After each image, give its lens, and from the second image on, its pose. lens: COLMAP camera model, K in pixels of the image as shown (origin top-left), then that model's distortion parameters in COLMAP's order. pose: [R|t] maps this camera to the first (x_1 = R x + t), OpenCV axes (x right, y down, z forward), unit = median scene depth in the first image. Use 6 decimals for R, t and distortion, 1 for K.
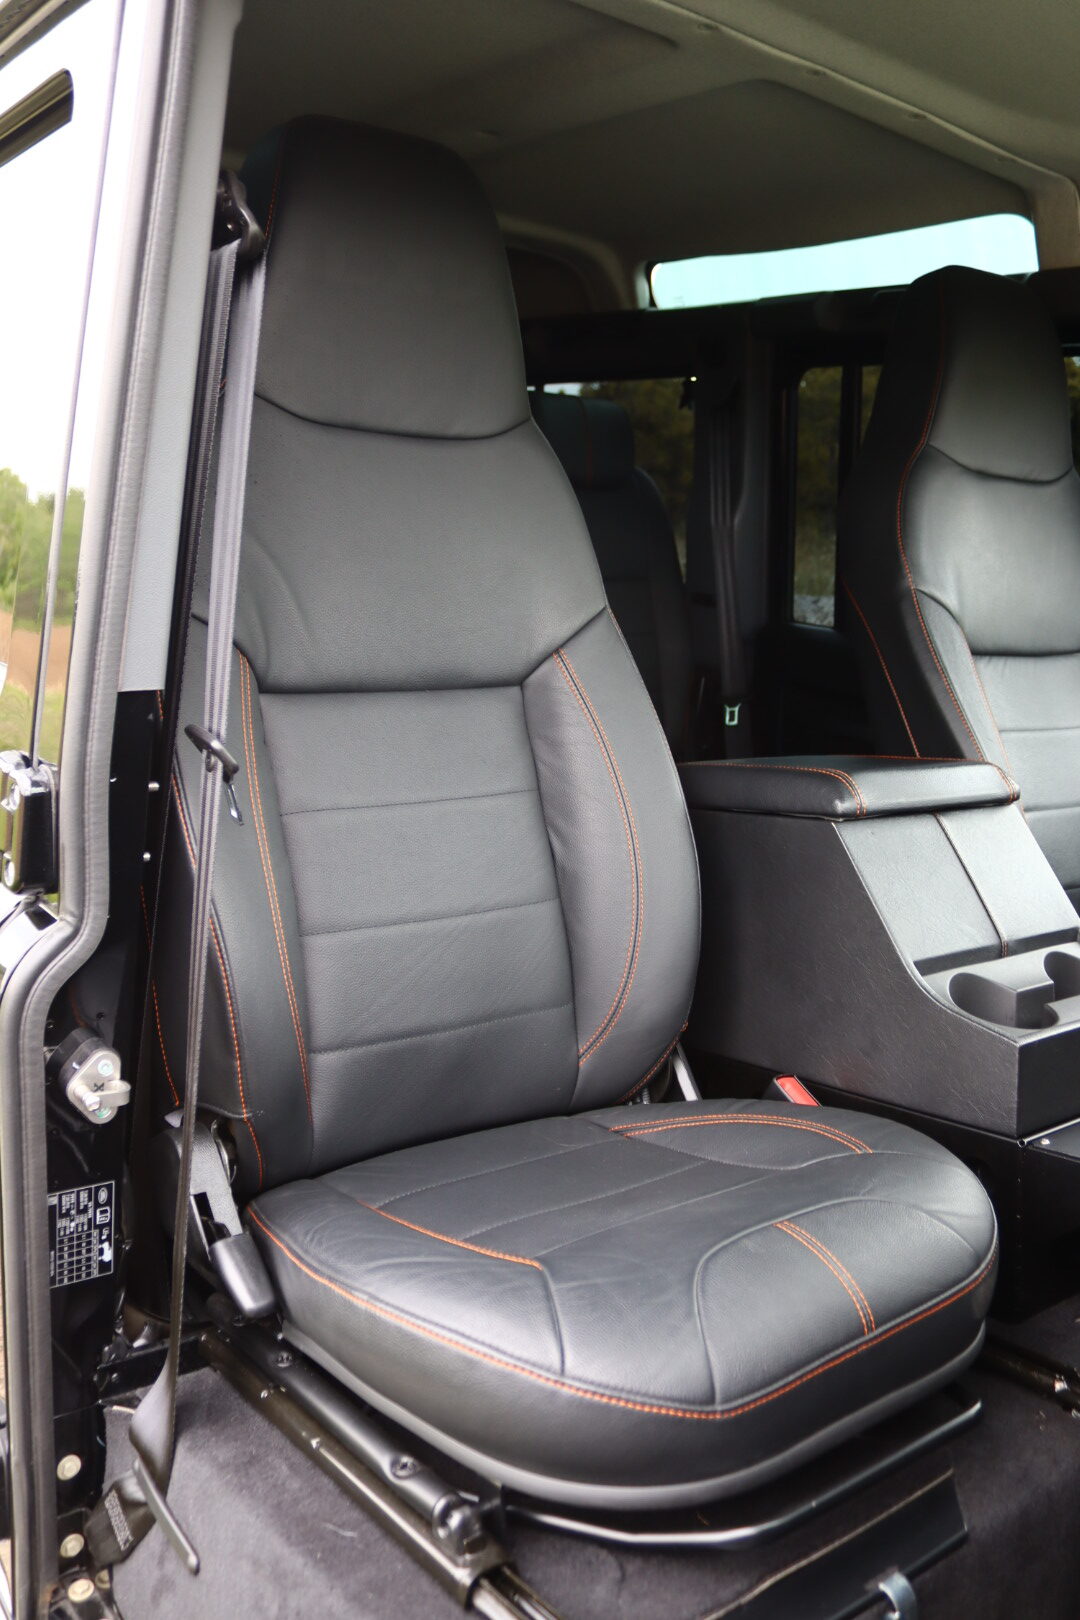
lens RADIAL K [[1498.7, 0, 540.0], [0, 1498.7, 810.0], [0, 0, 1]] dist [0.003930, 0.003339]
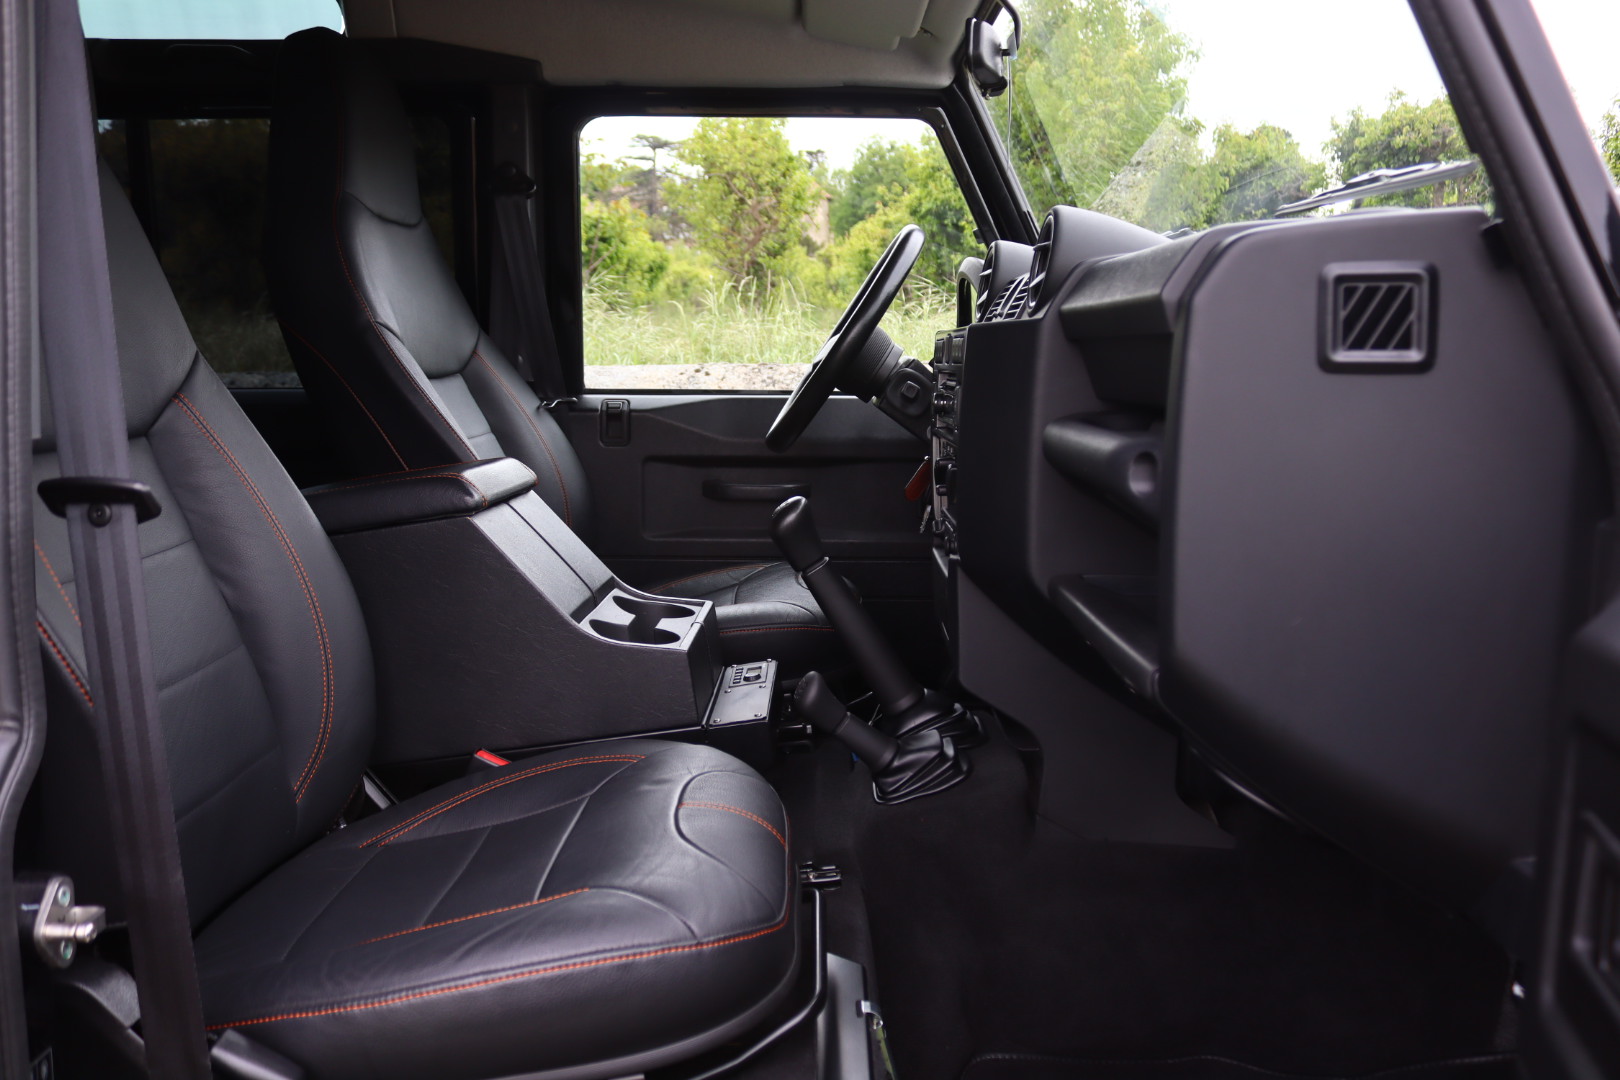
lens RADIAL K [[1498.7, 0, 810.0], [0, 1498.7, 540.0], [0, 0, 1]] dist [0.003930, 0.003339]
pose [[0.595409, -0.181036, 0.782761, -0.548660], [0.219744, 0.973827, 0.058077, 0.018756], [-0.772788, 0.137427, 0.619607, 0.116162]]
